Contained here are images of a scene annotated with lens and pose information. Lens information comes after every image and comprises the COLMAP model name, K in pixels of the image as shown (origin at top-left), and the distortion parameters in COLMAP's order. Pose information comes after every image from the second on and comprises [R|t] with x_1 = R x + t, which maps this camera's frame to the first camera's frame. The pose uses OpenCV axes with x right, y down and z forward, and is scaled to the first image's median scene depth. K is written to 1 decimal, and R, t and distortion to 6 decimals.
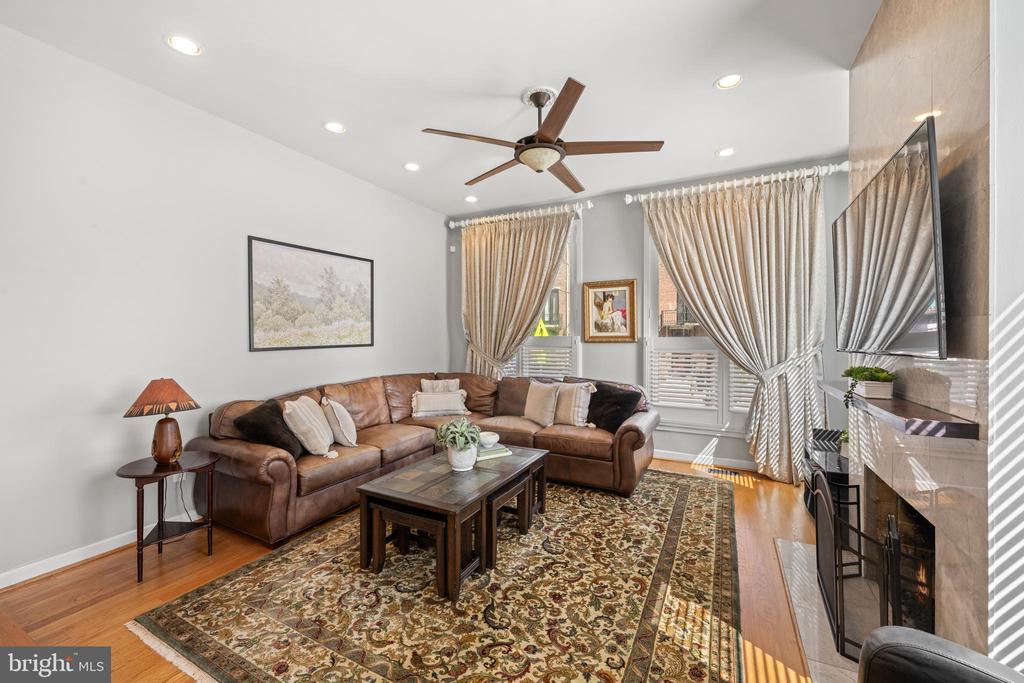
lens RADIAL K [[409.5, 0, 511.6], [0, 409.5, 338.4], [0, 0, 1]] dist [0.004533, 0.000564]
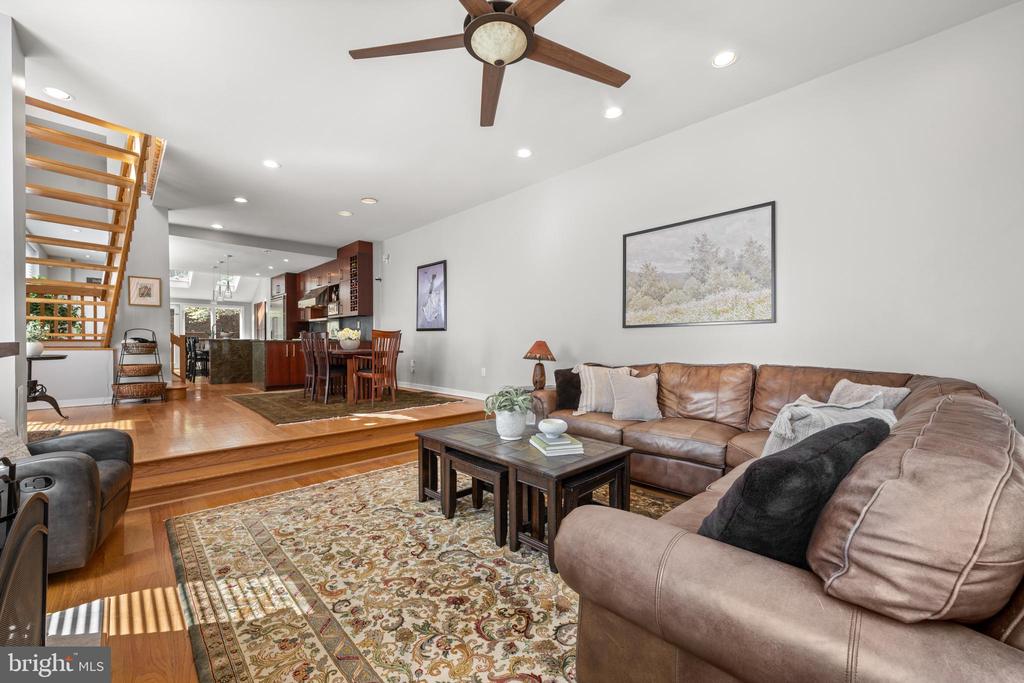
lens RADIAL K [[409.5, 0, 509.7], [0, 409.5, 341.1], [0, 0, 1]] dist [0.004533, 0.000564]
pose [[-0.324292, -0.001492, -0.945956, 0.587940], [-0.009037, 0.999958, 0.001520, 0.066243], [0.945914, 0.009041, -0.324292, 0.973203]]
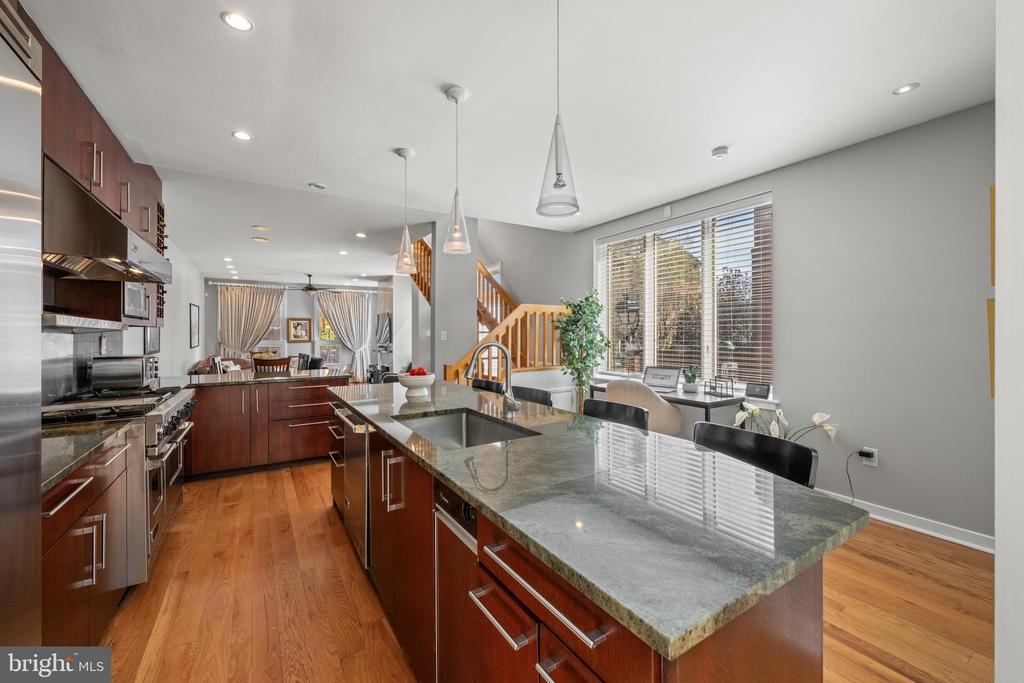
lens RADIAL K [[409.5, 0, 508.6], [0, 409.5, 331.2], [0, 0, 1]] dist [0.004533, 0.000564]
pose [[0.517851, 0.001814, 0.855469, -1.627257], [0.010447, 0.999910, -0.008444, -0.032019], [-0.855407, 0.013310, 0.517785, -1.820874]]
